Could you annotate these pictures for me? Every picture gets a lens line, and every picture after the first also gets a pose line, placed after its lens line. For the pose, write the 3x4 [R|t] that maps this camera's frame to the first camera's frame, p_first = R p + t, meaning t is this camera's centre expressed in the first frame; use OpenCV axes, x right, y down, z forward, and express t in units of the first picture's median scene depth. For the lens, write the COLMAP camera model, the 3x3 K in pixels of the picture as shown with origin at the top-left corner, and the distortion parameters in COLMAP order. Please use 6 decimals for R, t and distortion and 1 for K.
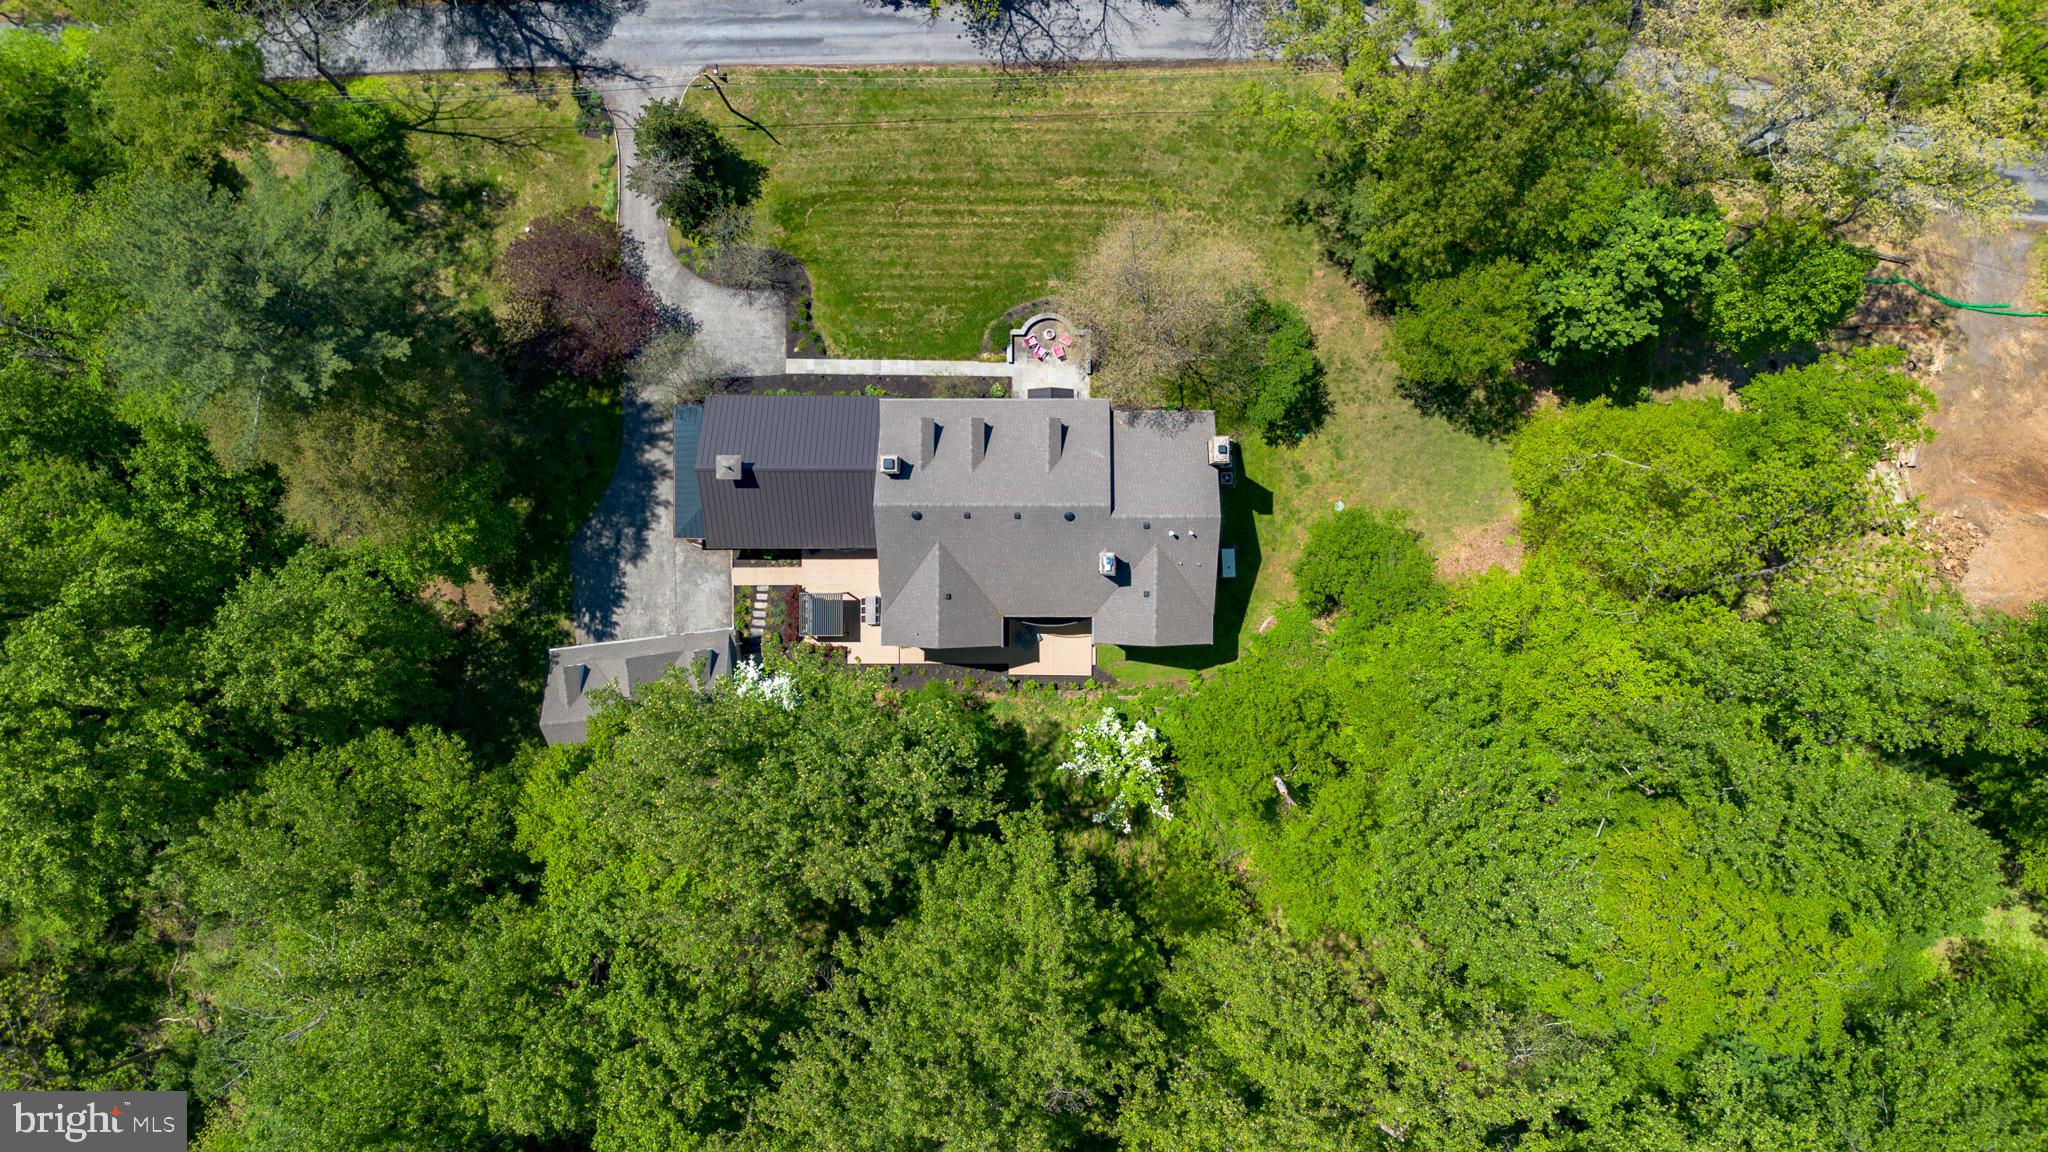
lens RADIAL K [[1460.5, 0, 1024.0], [0, 1460.5, 576.0], [0, 0, 1]] dist [0.096478, -0.107313]
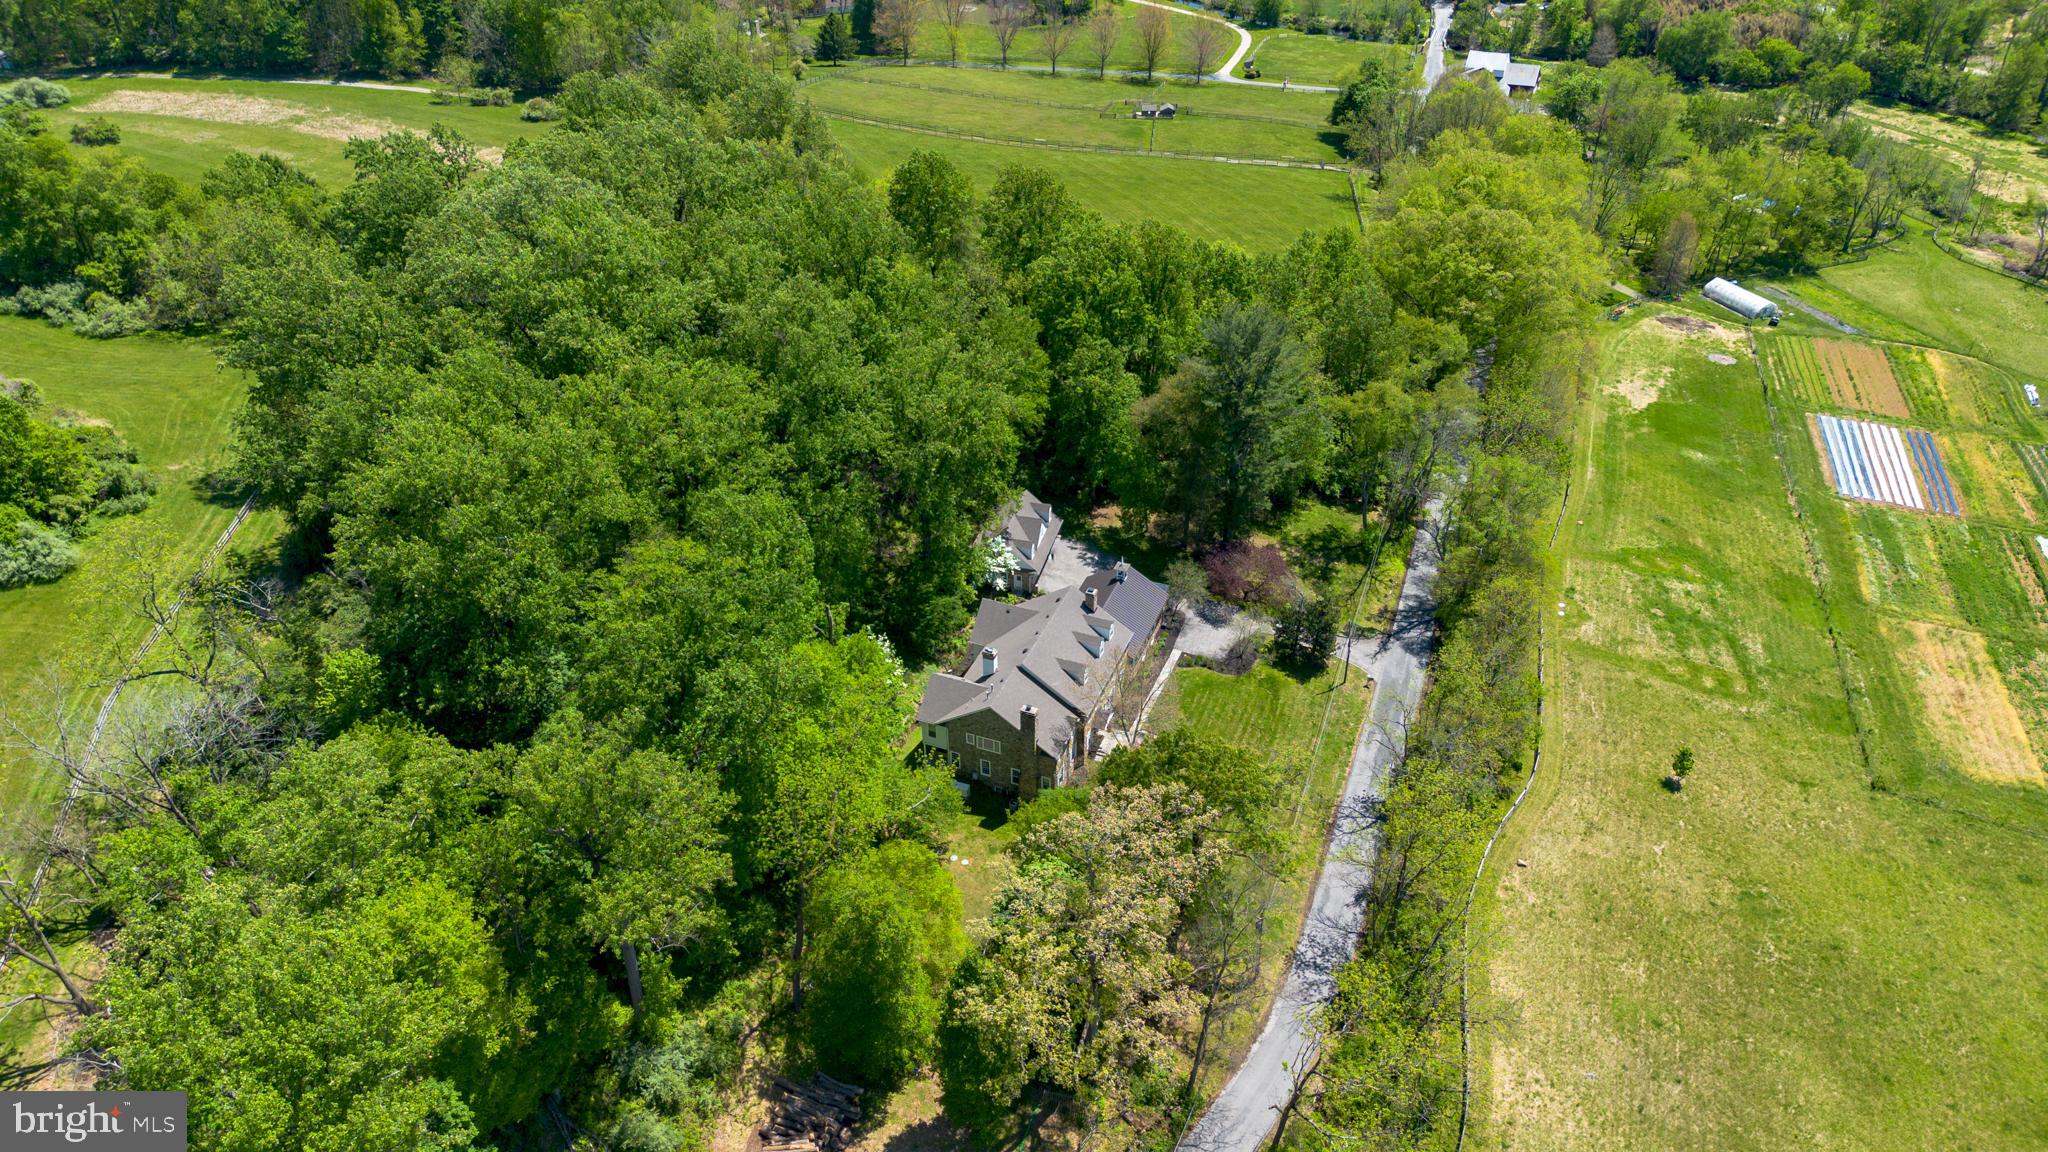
lens RADIAL K [[1460.5, 0, 1024.0], [0, 1460.5, 576.0], [0, 0, 1]] dist [0.096478, -0.107313]
pose [[-0.370124, 0.551178, -0.747804, 1.059187], [-0.928895, -0.208517, 0.306065, -0.457529], [0.012766, 0.807913, 0.589164, -0.031940]]
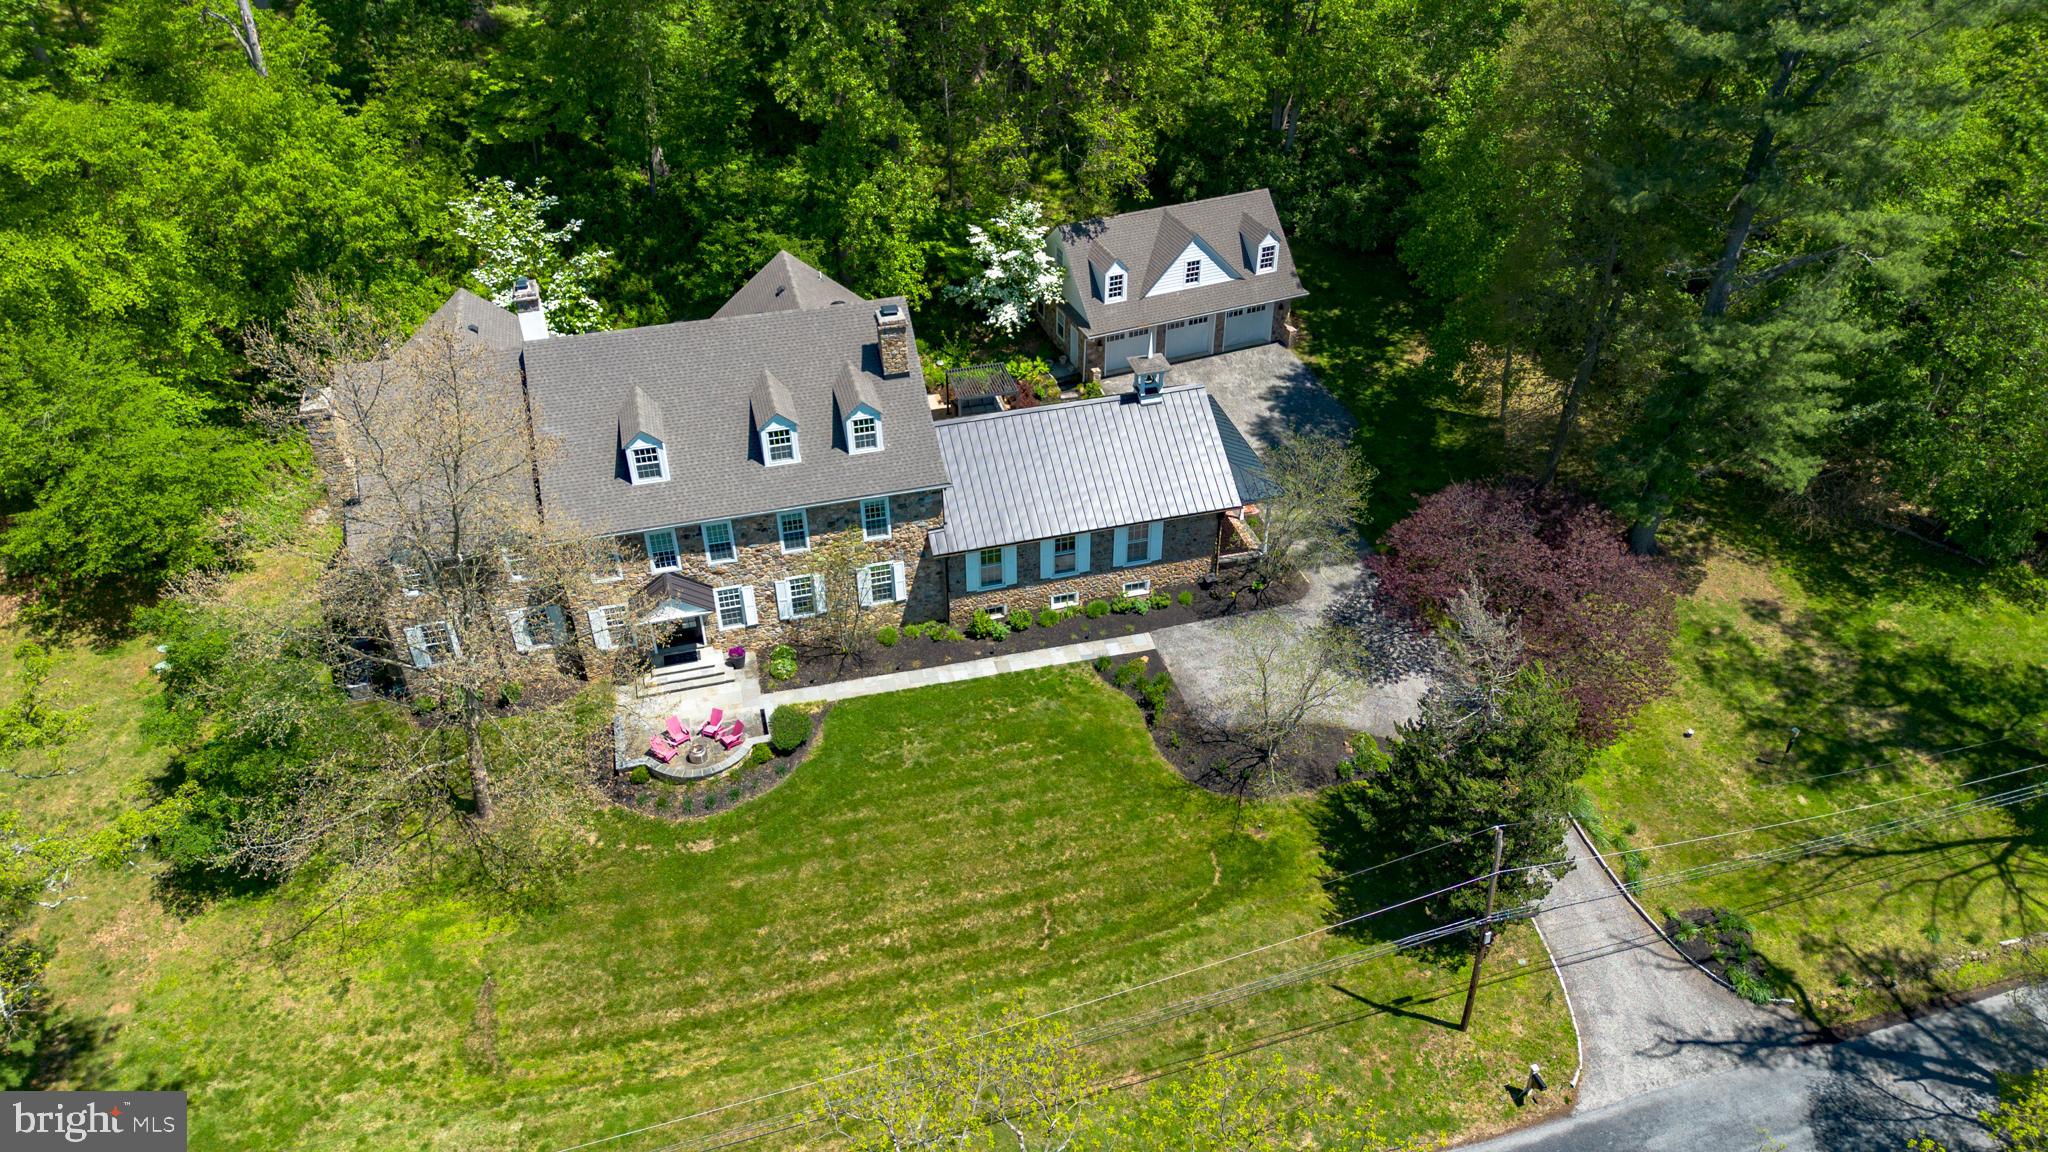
lens RADIAL K [[1460.5, 0, 1024.0], [0, 1460.5, 576.0], [0, 0, 1]] dist [0.096478, -0.107313]
pose [[-0.965723, 0.177791, -0.189128, -0.007040], [-0.257924, -0.575229, 0.776265, -0.556329], [0.029221, 0.798437, 0.601368, 0.617210]]
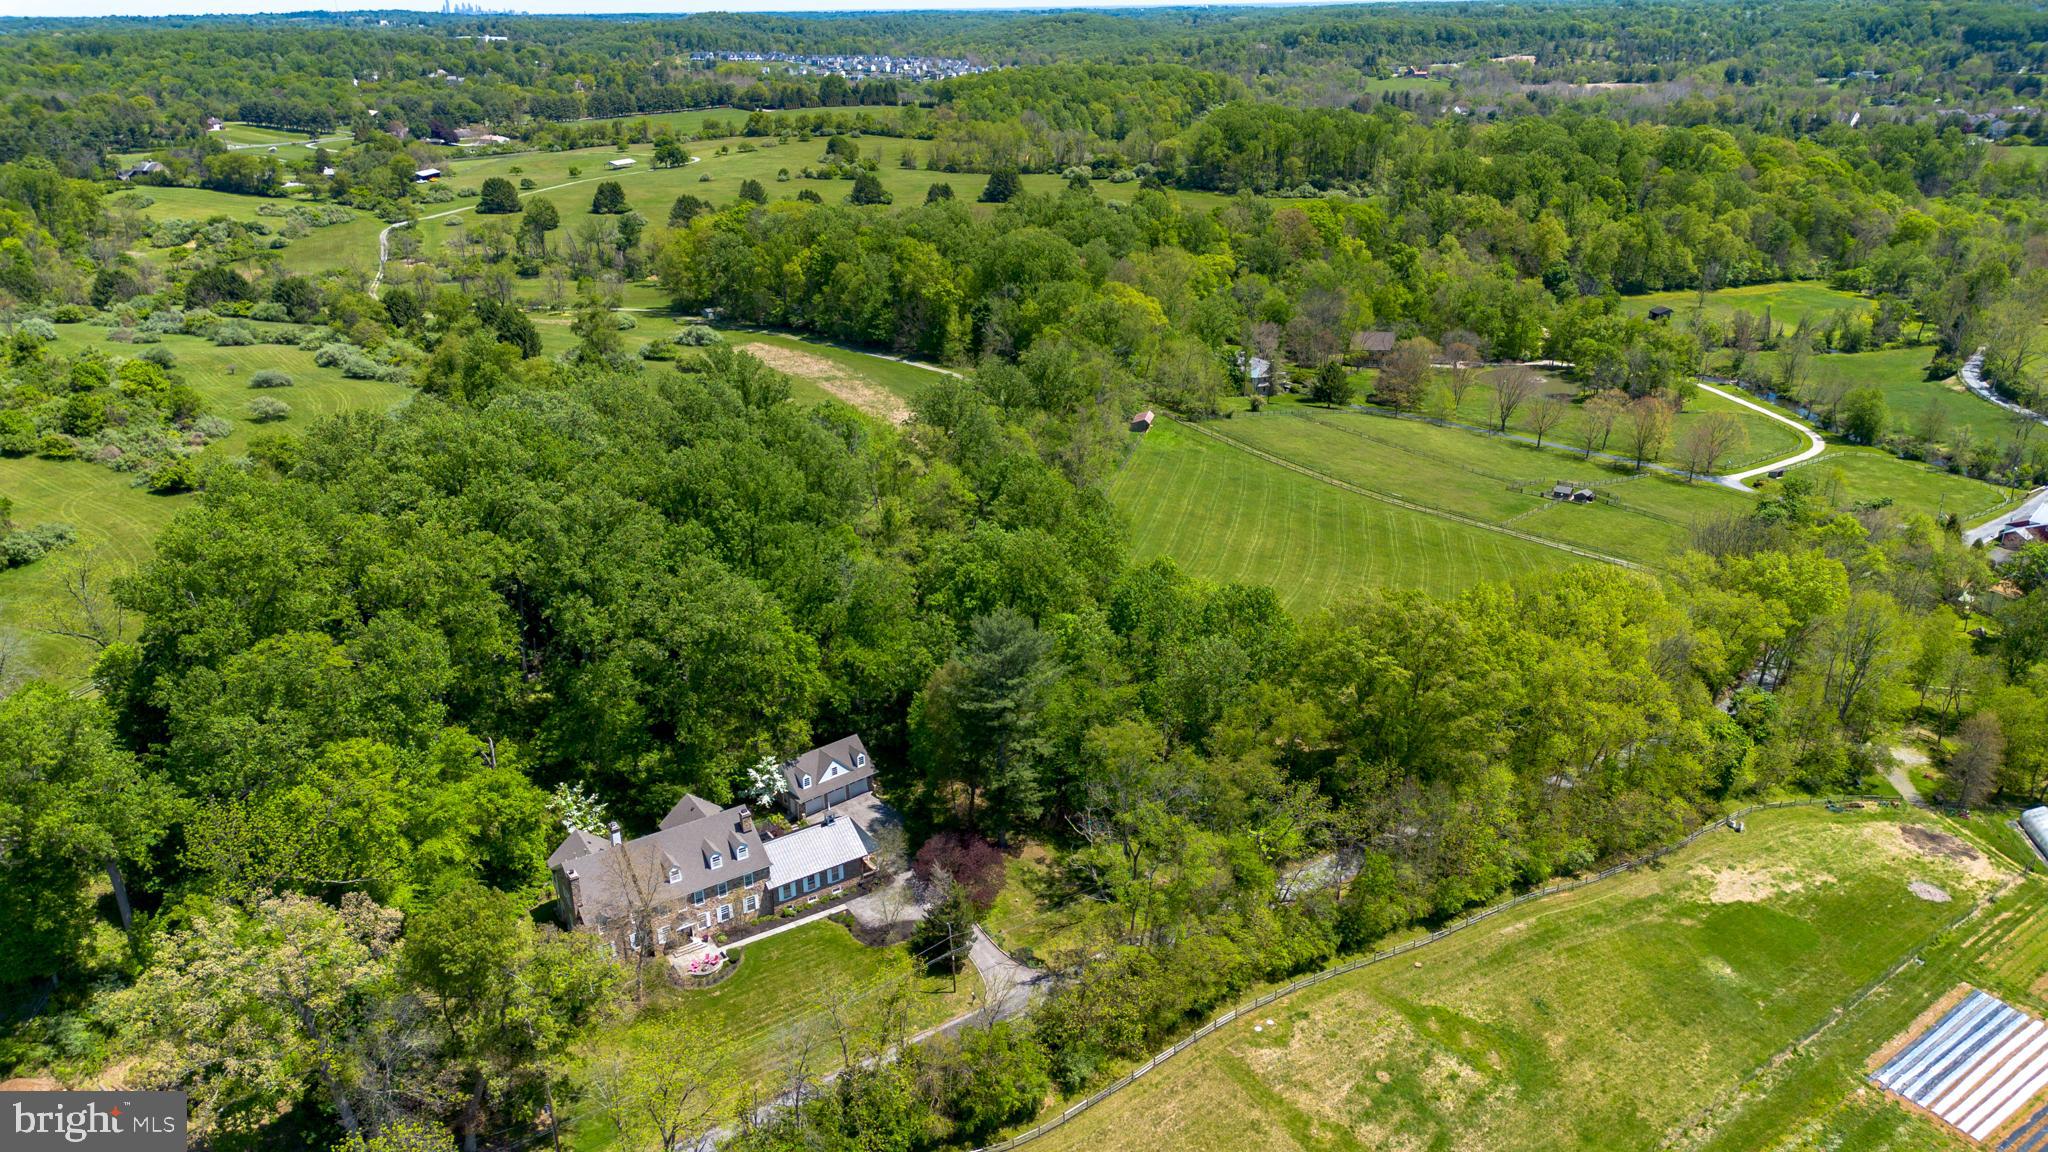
lens RADIAL K [[1460.5, 0, 1024.0], [0, 1460.5, 576.0], [0, 0, 1]] dist [0.096478, -0.107313]
pose [[-0.838512, 0.235915, -0.491164, 0.407337], [-0.543853, -0.306951, 0.781028, -1.450572], [0.033493, 0.922022, 0.385686, -0.009520]]
